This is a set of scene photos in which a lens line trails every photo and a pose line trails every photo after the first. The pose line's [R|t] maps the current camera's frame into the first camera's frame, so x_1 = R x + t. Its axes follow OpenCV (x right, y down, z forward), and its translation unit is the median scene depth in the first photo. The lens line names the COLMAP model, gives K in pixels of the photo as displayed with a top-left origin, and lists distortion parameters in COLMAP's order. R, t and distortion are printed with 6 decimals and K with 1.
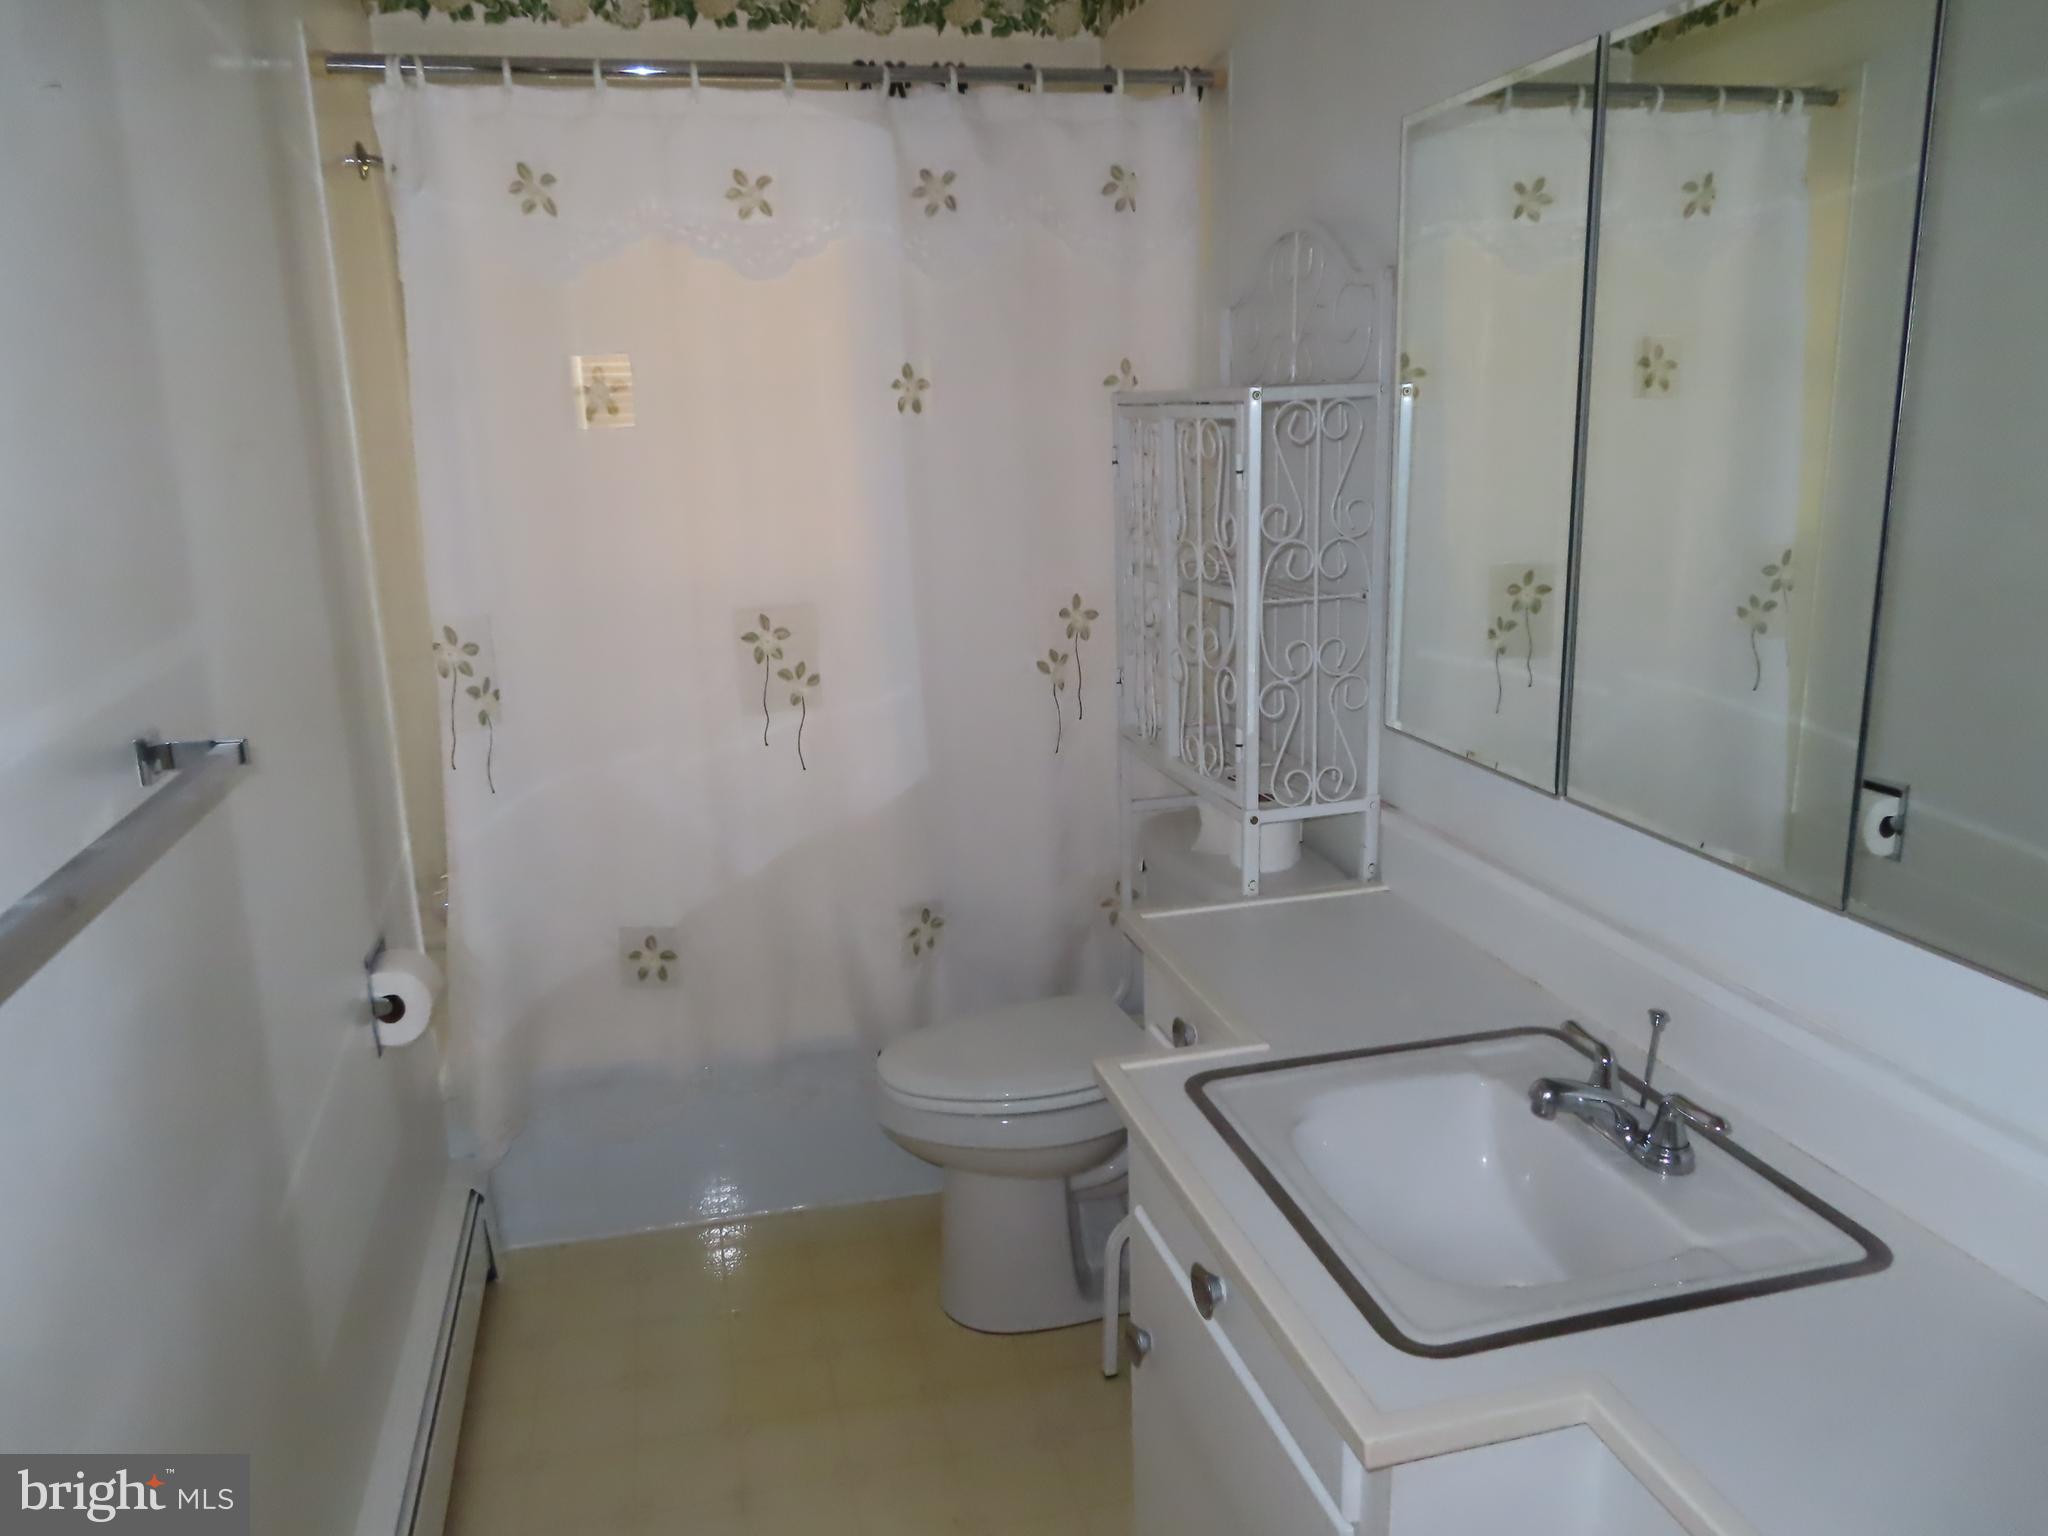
lens RADIAL K [[1452.2, 0, 1030.9], [0, 1452.2, 767.5], [0, 0, 1]] dist [-0.018165, 0.008663]
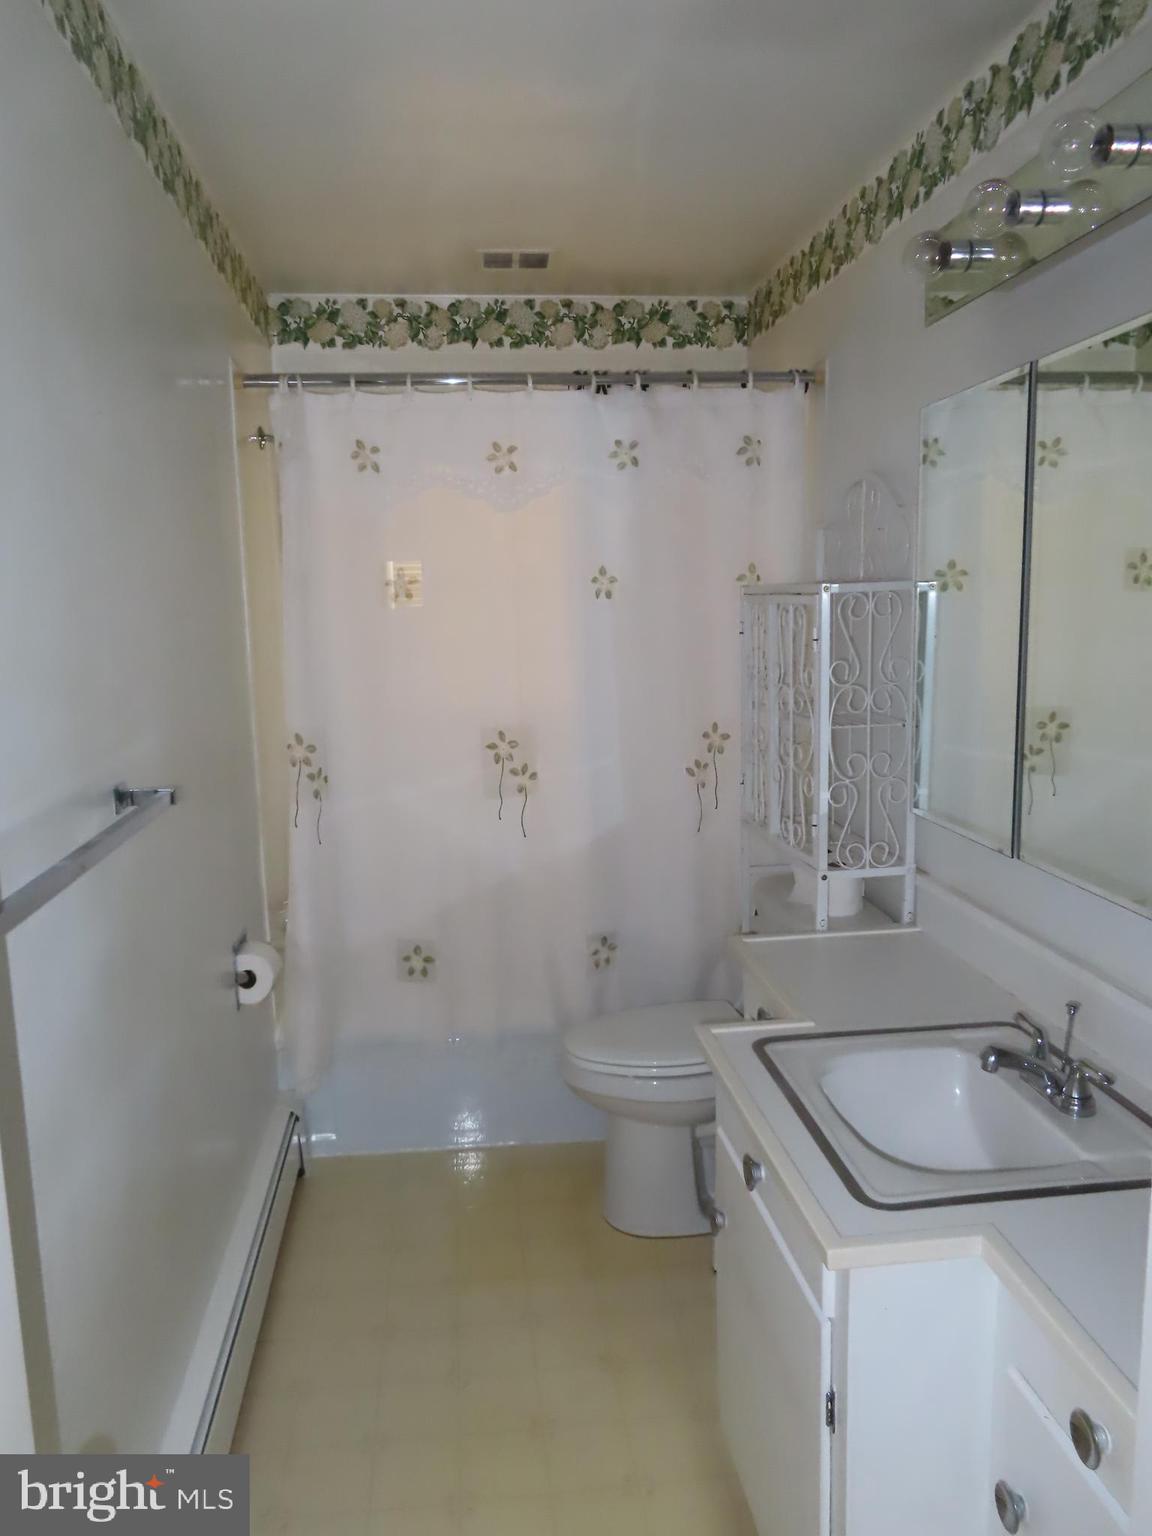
lens RADIAL K [[1089.2, 0, 583.1], [0, 1089.2, 769.4], [0, 0, 1]] dist [-0.018165, 0.008663]
pose [[0.991634, 0.025487, -0.126538, 0.043152], [-0.035856, 0.996121, -0.080357, 0.021280], [0.123999, 0.084222, 0.988702, -0.096399]]
